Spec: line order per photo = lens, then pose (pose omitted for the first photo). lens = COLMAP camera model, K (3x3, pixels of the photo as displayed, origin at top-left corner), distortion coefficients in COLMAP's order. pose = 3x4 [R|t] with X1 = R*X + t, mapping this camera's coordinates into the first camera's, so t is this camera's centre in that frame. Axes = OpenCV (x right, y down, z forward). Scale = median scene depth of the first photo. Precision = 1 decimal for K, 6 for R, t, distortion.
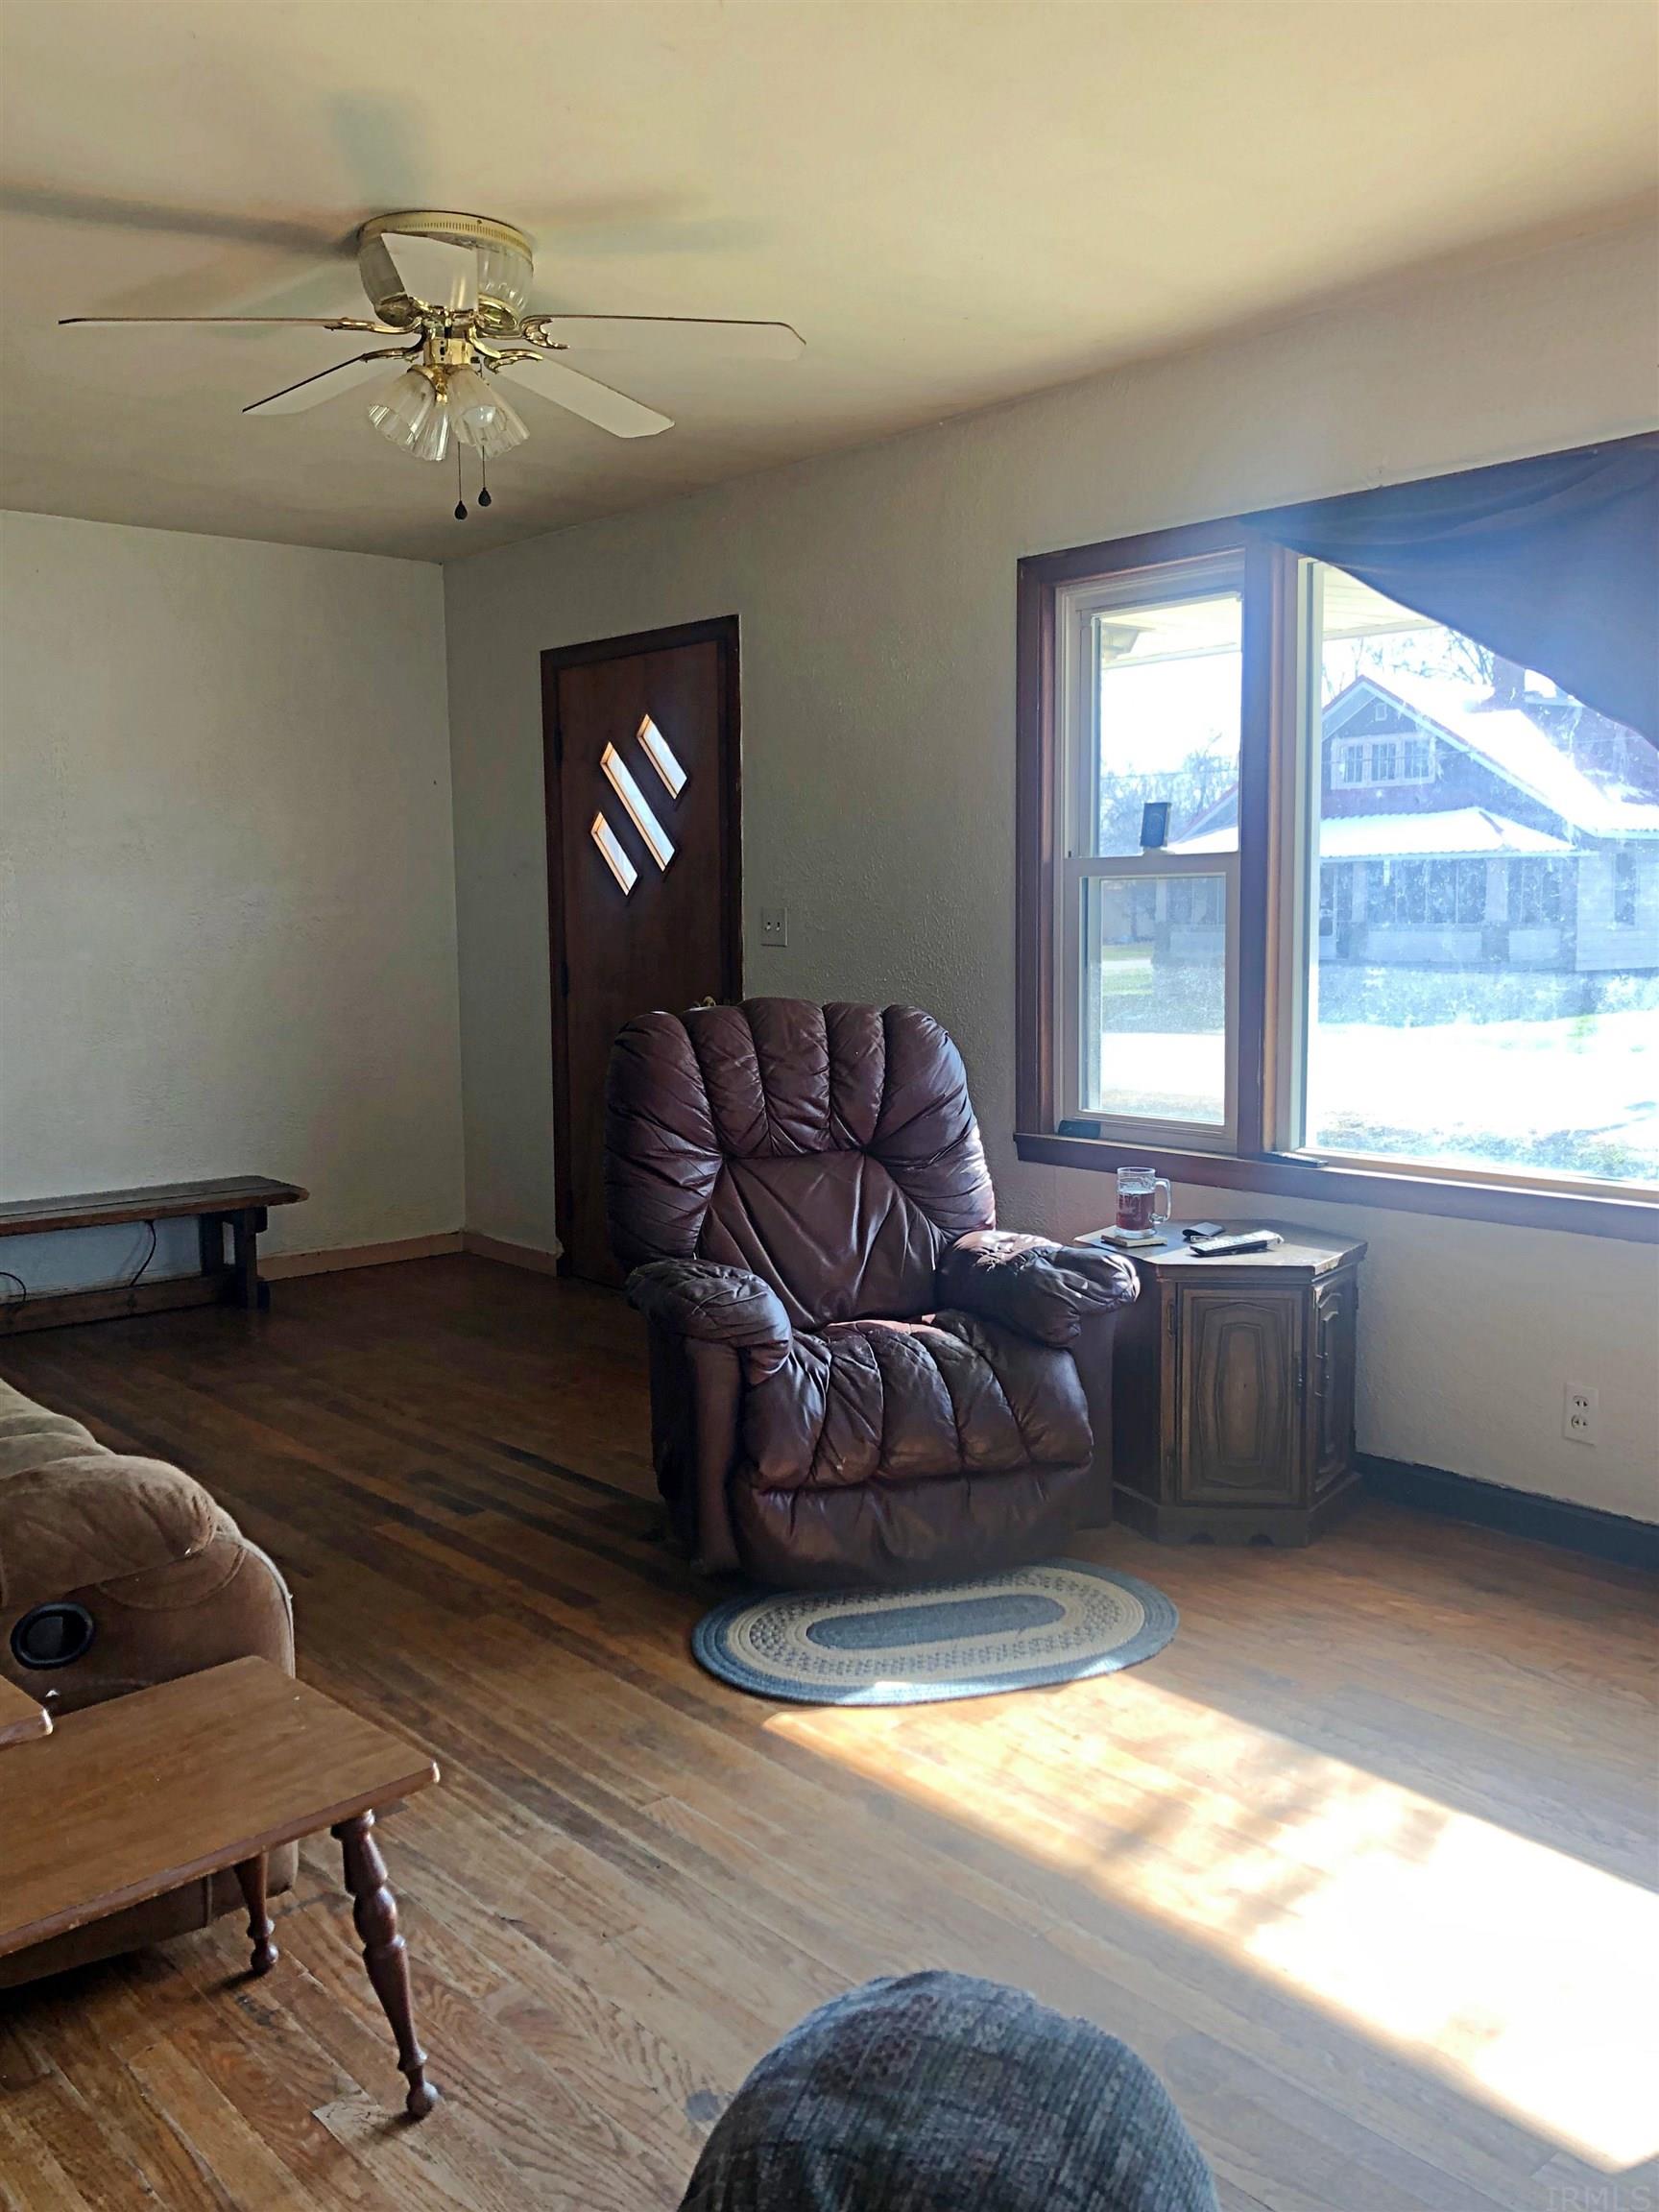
lens RADIAL K [[1804.3, 0, 831.3], [0, 1804.3, 1099.6], [0, 0, 1]] dist [-0.013065, -0.003032]
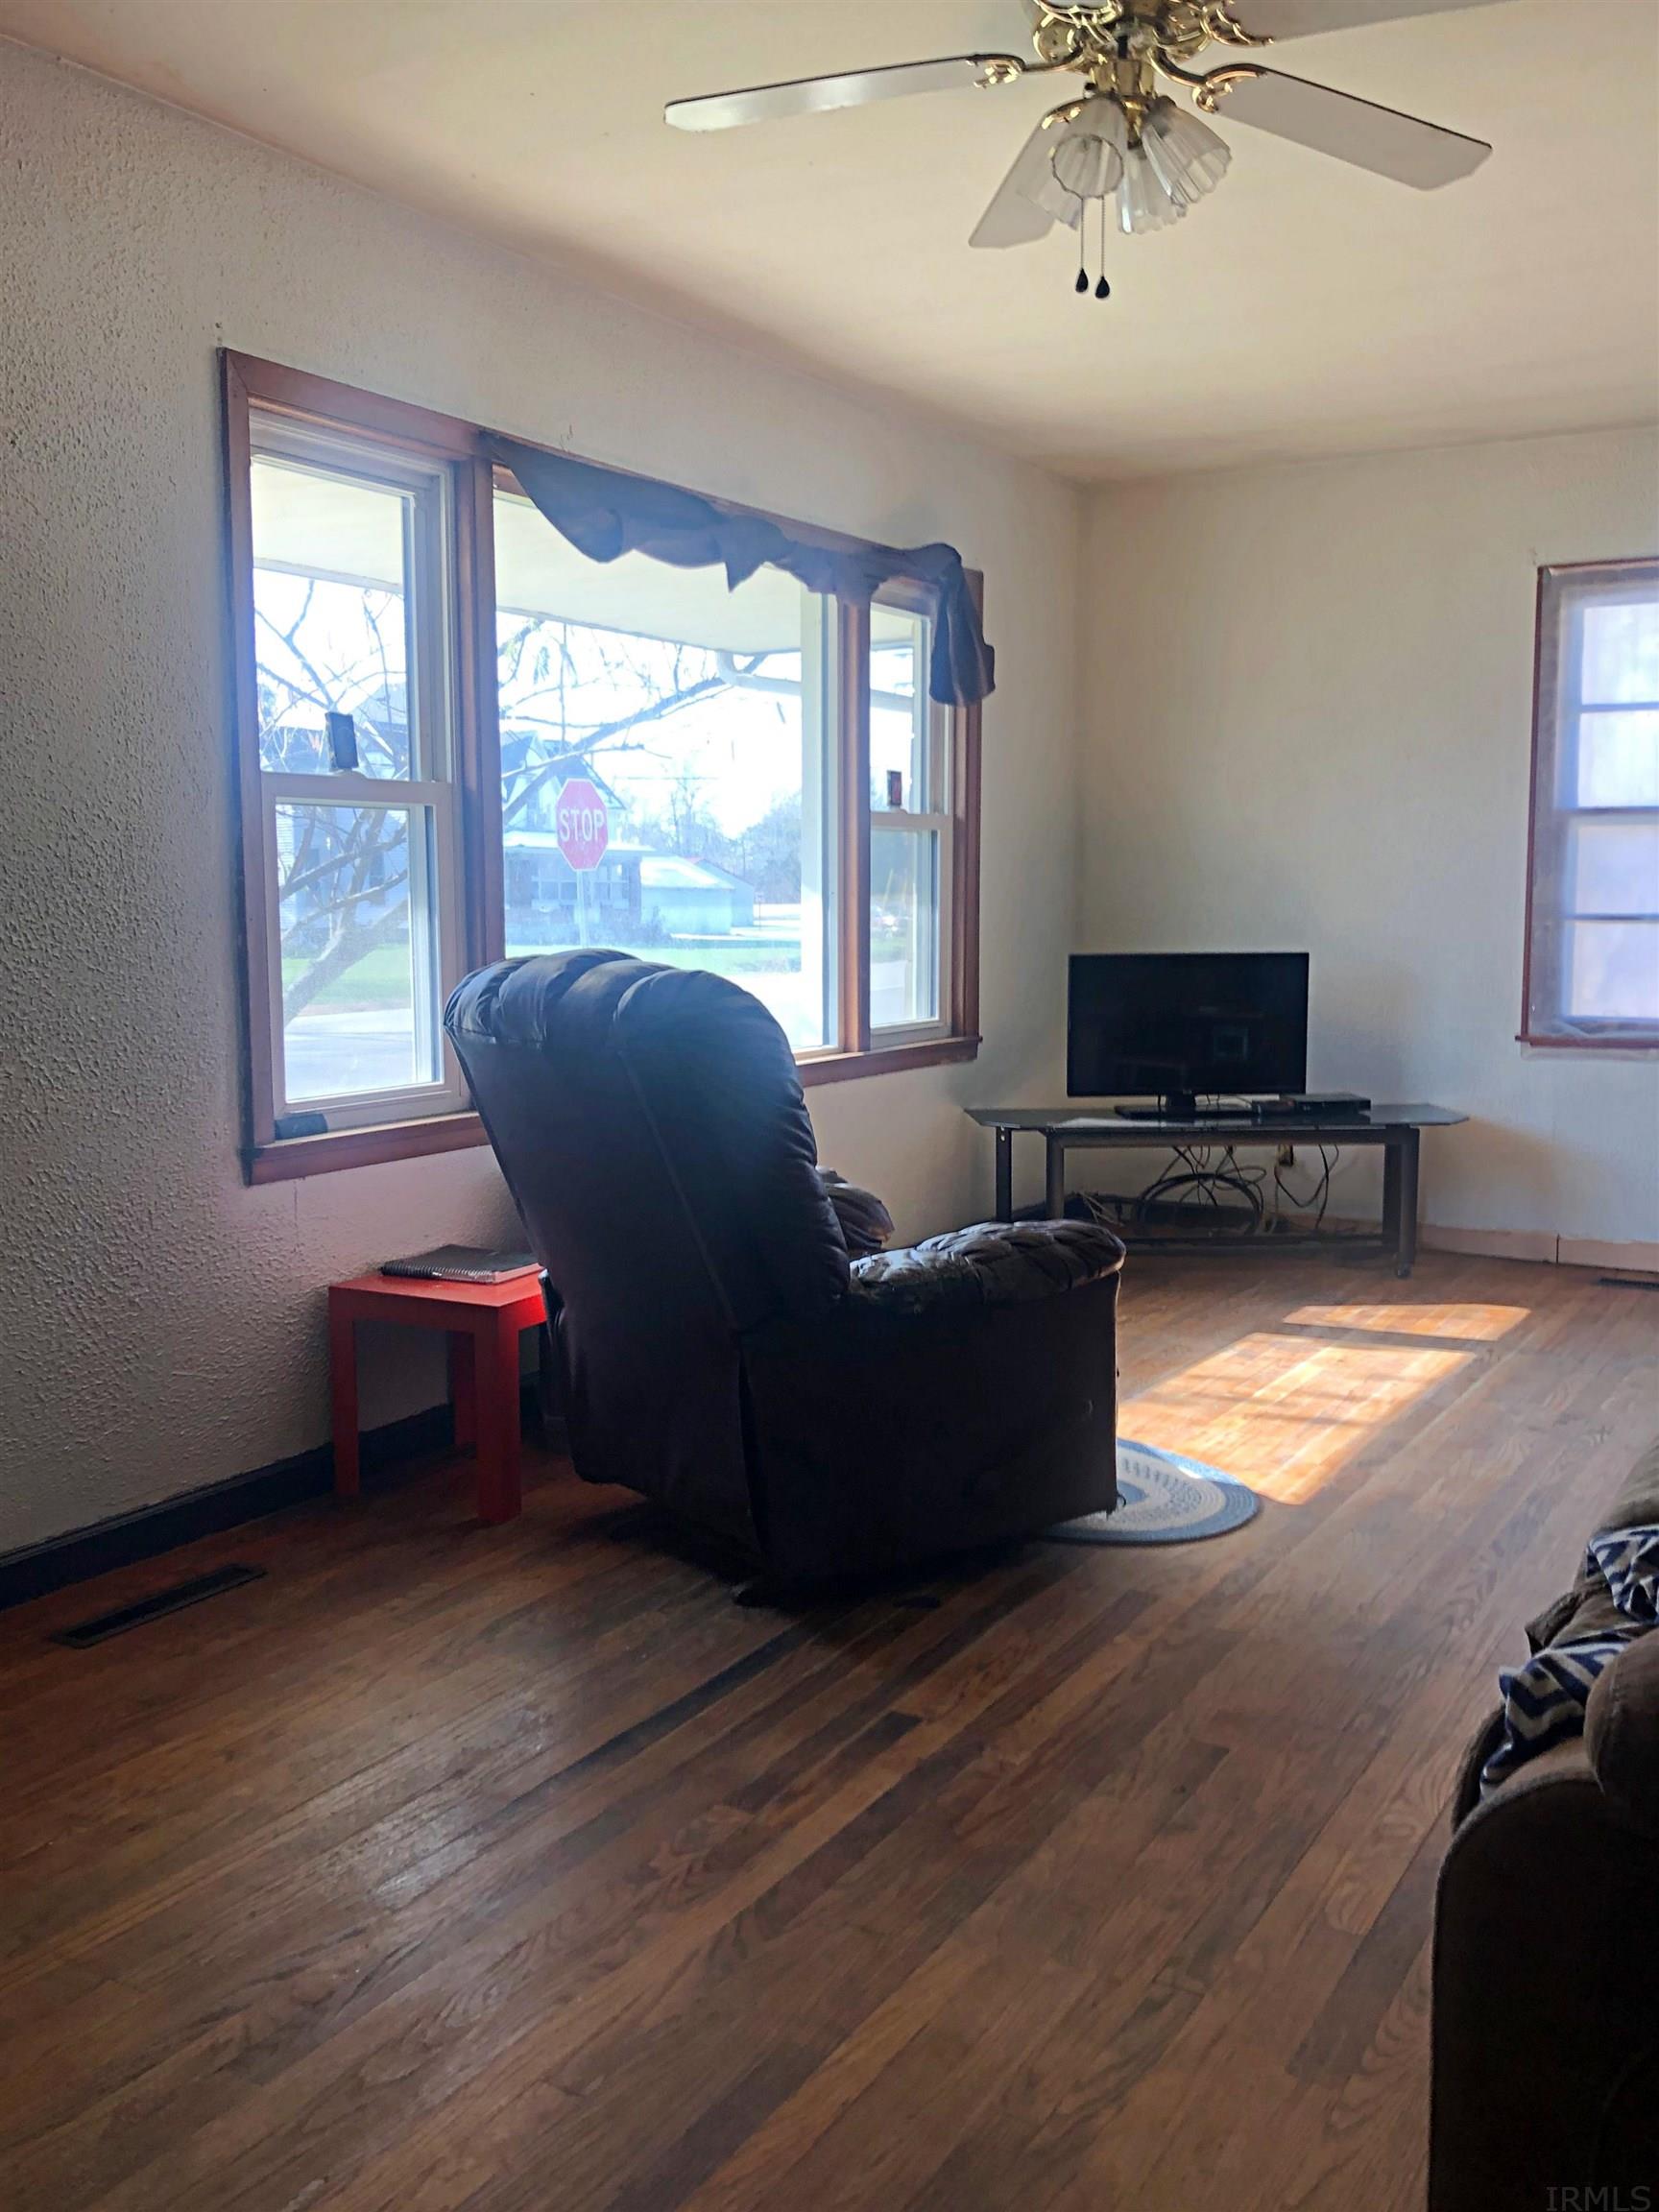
lens RADIAL K [[2028.3, 0, 830.6], [0, 2028.3, 1110.5], [0, 0, 1]] dist [0.015684, 0.000000]
pose [[-0.299871, -0.100433, 0.948678, -0.911738], [0.118215, 0.982866, 0.141420, -0.104184], [-0.946627, 0.154556, -0.282860, 1.247045]]
